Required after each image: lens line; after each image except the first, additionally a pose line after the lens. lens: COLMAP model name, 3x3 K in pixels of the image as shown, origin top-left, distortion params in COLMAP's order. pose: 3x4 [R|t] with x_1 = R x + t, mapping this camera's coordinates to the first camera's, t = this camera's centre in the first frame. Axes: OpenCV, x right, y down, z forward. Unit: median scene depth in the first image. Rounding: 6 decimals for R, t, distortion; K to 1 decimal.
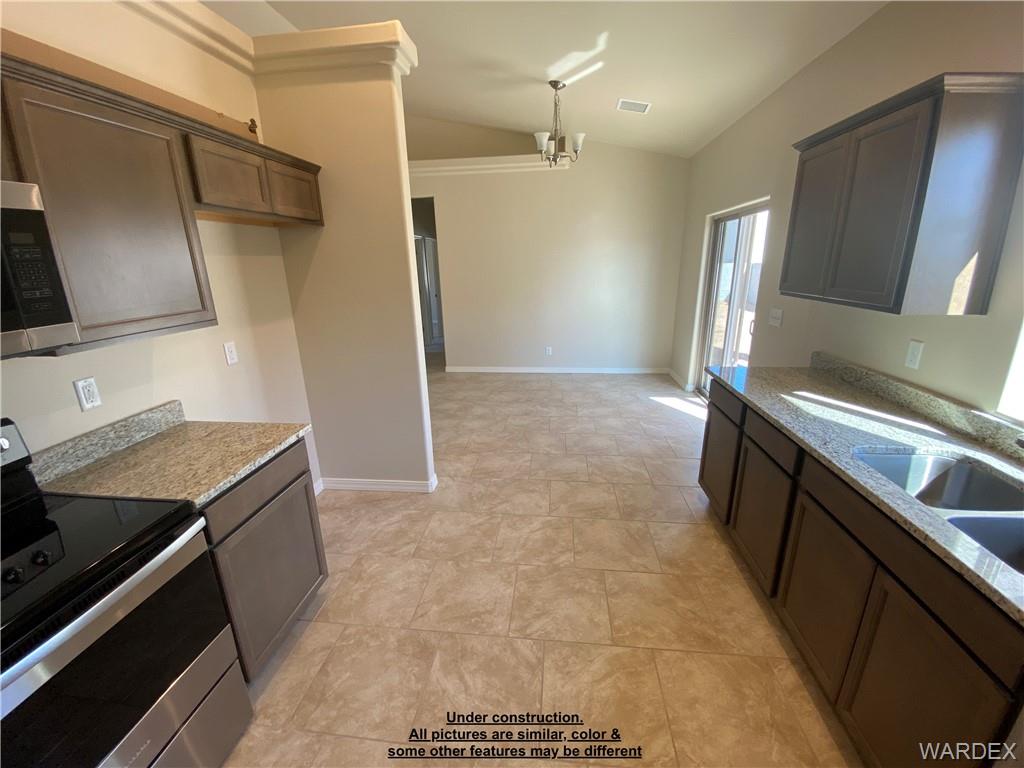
lens RADIAL K [[422.7, 0, 510.7], [0, 422.7, 383.9], [0, 0, 1]] dist [-0.009136, -0.000356]
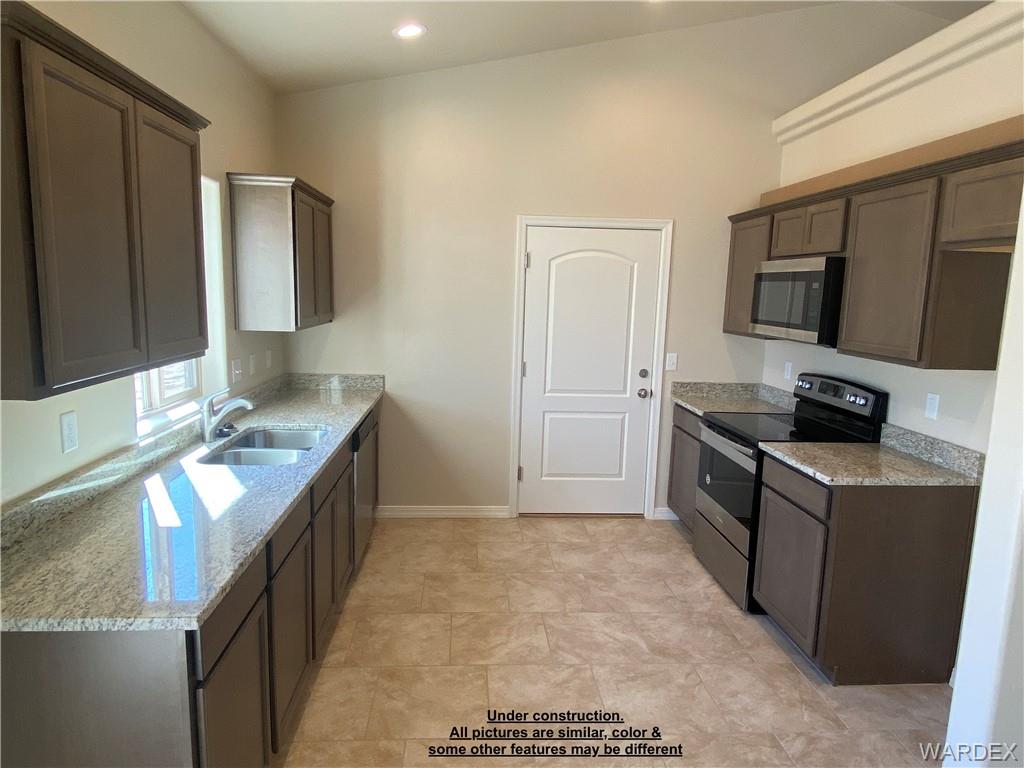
lens RADIAL K [[647.5, 0, 502.7], [0, 647.5, 383.7], [0, 0, 1]] dist [0.030665, -0.014243]
pose [[-0.985102, 0.021402, -0.170636, 0.481165], [-0.052993, 0.906164, 0.419592, -0.690771], [0.163605, 0.422384, -0.891530, 2.226066]]
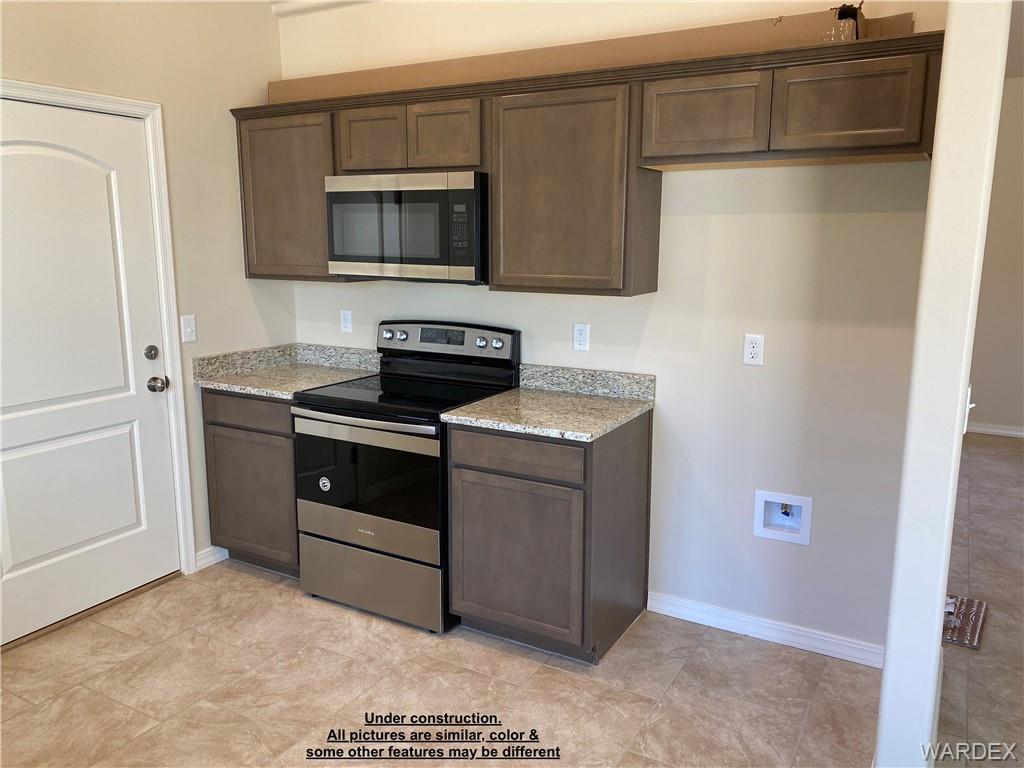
lens RADIAL K [[783.8, 0, 507.8], [0, 783.8, 378.4], [0, 0, 1]] dist [0.051627, -0.026013]
pose [[-0.402230, 0.184322, -0.896792, 0.913621], [-0.252231, 0.919308, 0.302081, -0.424327], [0.880108, 0.347705, -0.323281, 1.410623]]
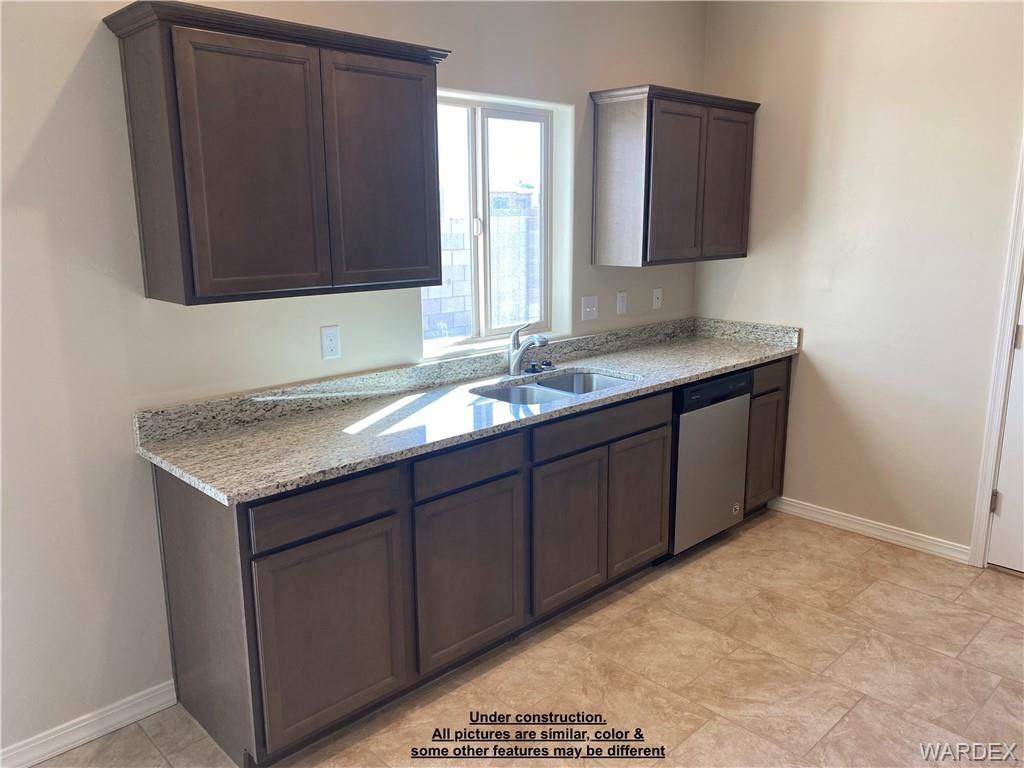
lens RADIAL K [[783.8, 0, 511.7], [0, 783.8, 375.8], [0, 0, 1]] dist [0.051627, -0.026013]
pose [[-0.777102, -0.105153, 0.620528, -0.313940], [0.198068, 0.894988, 0.399707, -0.612531], [-0.597395, 0.433521, -0.674670, 2.025842]]
